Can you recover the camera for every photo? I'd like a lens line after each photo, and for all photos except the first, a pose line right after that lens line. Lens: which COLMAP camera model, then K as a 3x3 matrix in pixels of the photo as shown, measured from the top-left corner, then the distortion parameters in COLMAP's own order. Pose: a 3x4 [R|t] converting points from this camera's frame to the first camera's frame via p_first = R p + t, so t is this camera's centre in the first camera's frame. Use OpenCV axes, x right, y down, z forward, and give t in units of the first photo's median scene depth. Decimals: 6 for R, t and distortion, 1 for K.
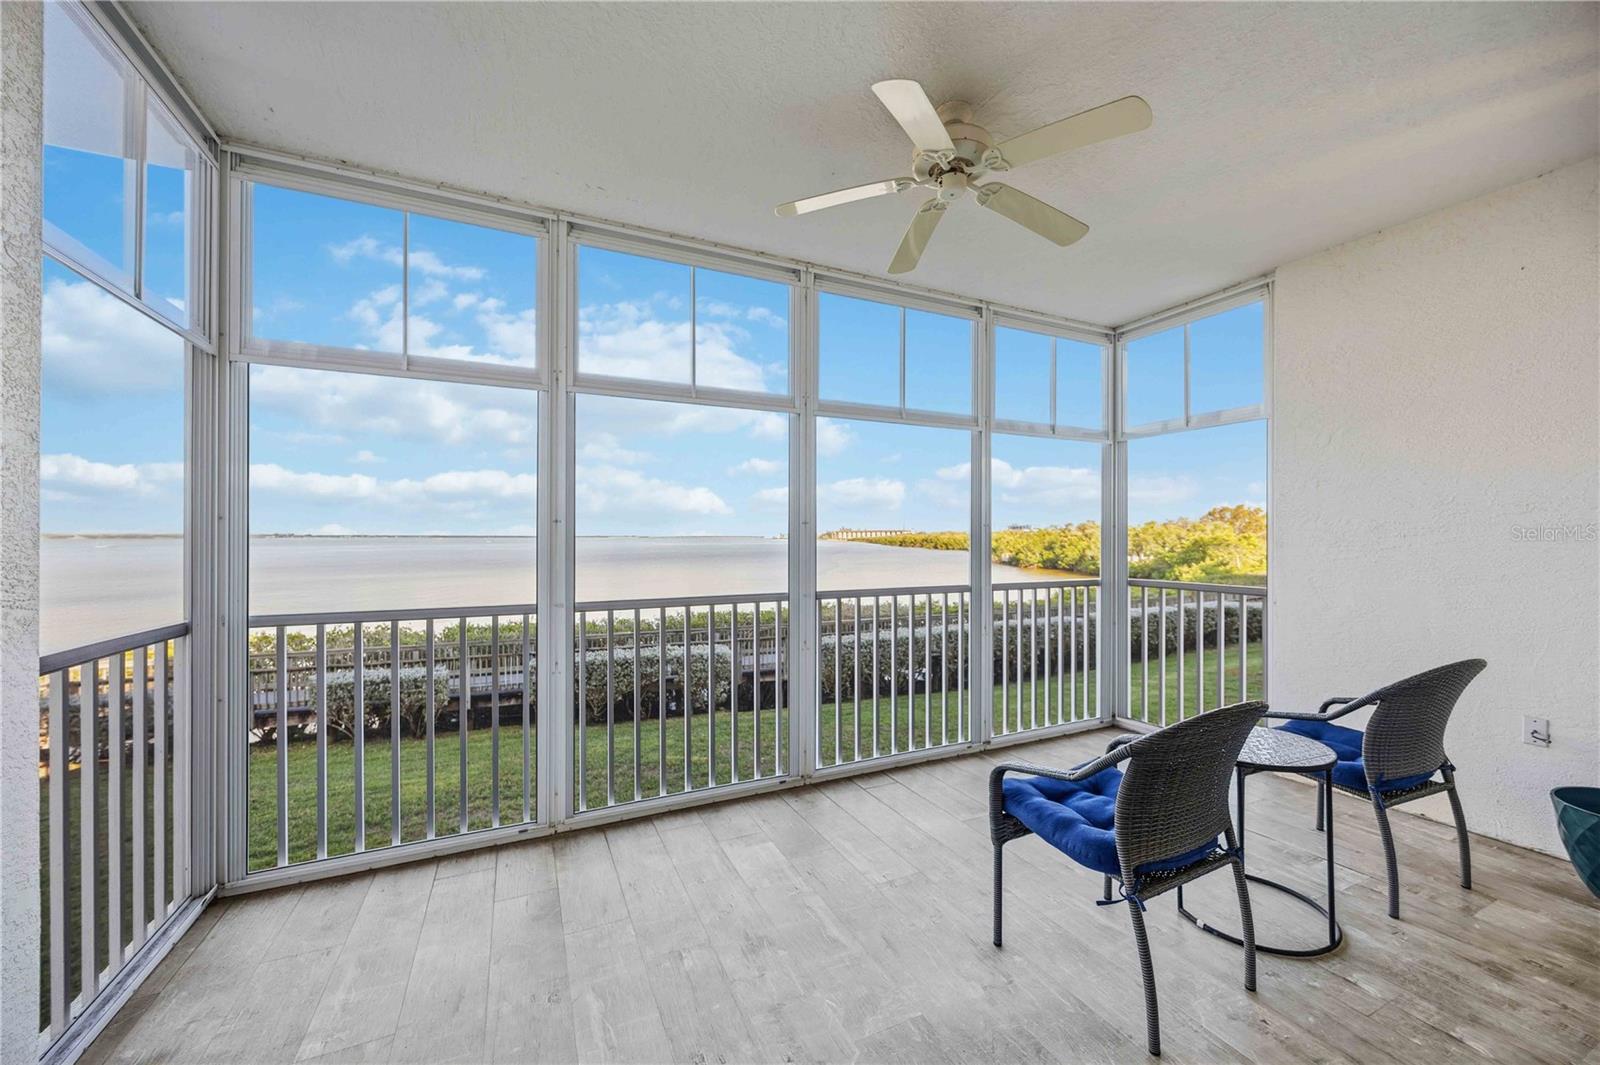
lens RADIAL K [[615.0, 0, 803.3], [0, 615.0, 535.5], [0, 0, 1]] dist [0.000320, -0.000072]
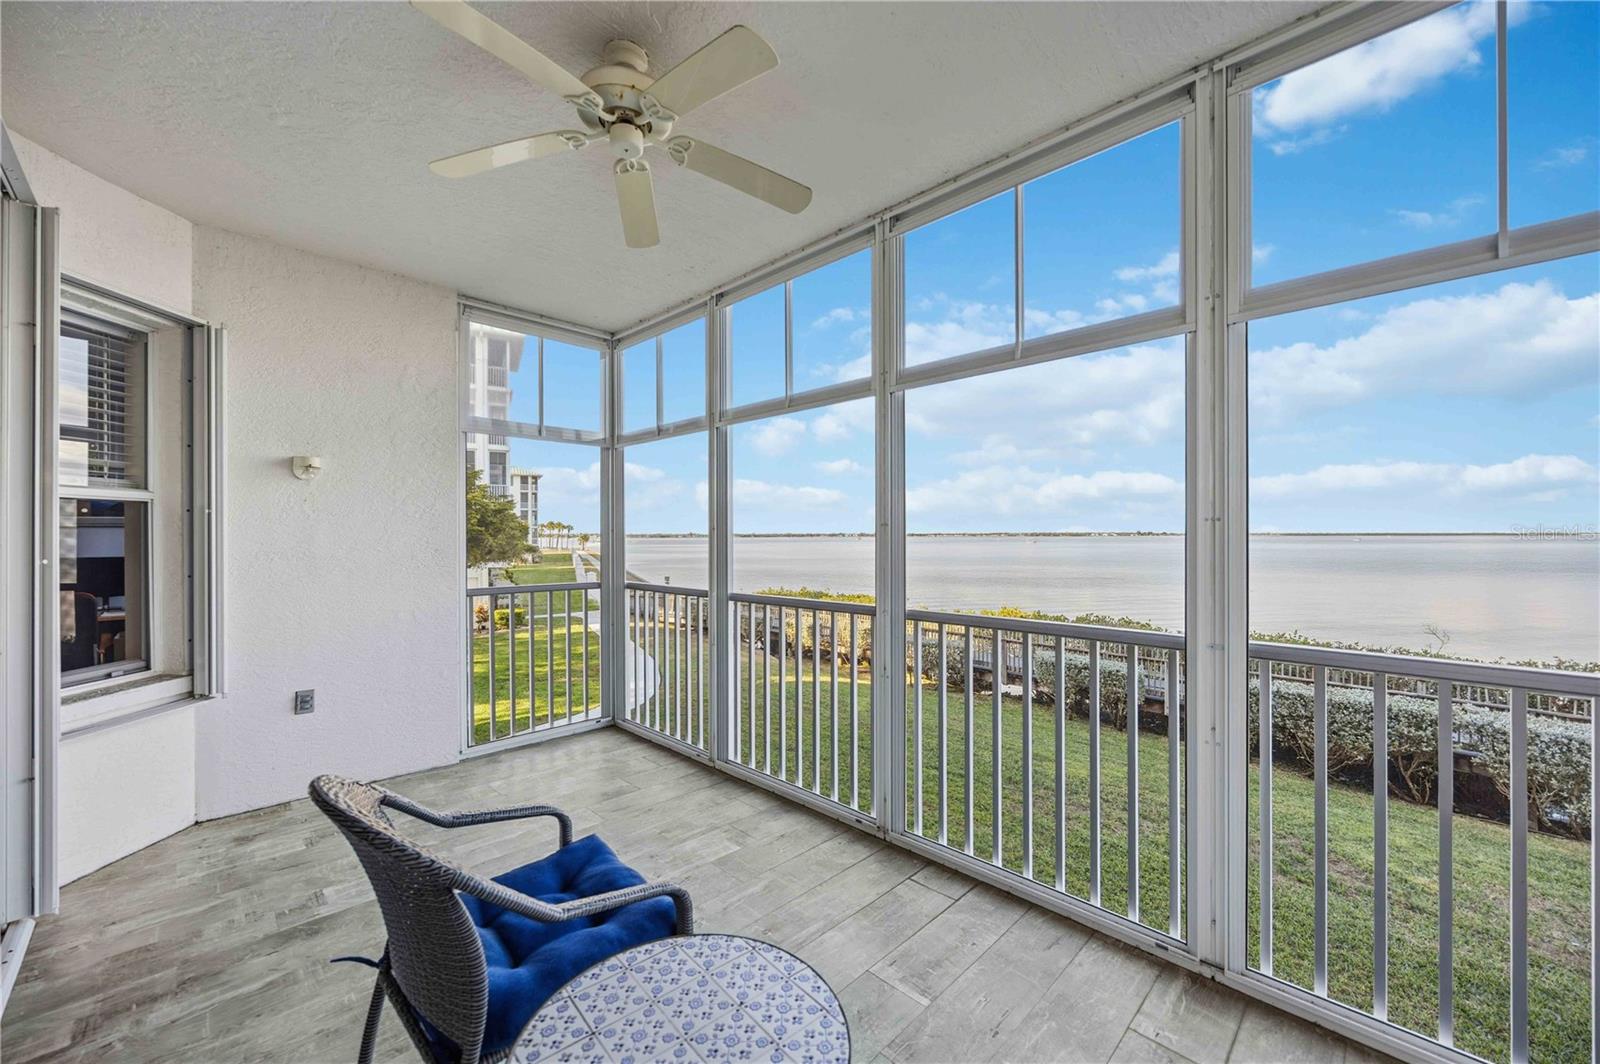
lens RADIAL K [[615.0, 0, 803.3], [0, 615.0, 535.0], [0, 0, 1]] dist [0.000320, -0.000072]
pose [[0.343331, 0.001963, -0.939212, 0.648412], [0.000414, 0.999997, 0.002242, -0.006479], [0.939214, -0.001158, 0.343329, 0.533281]]
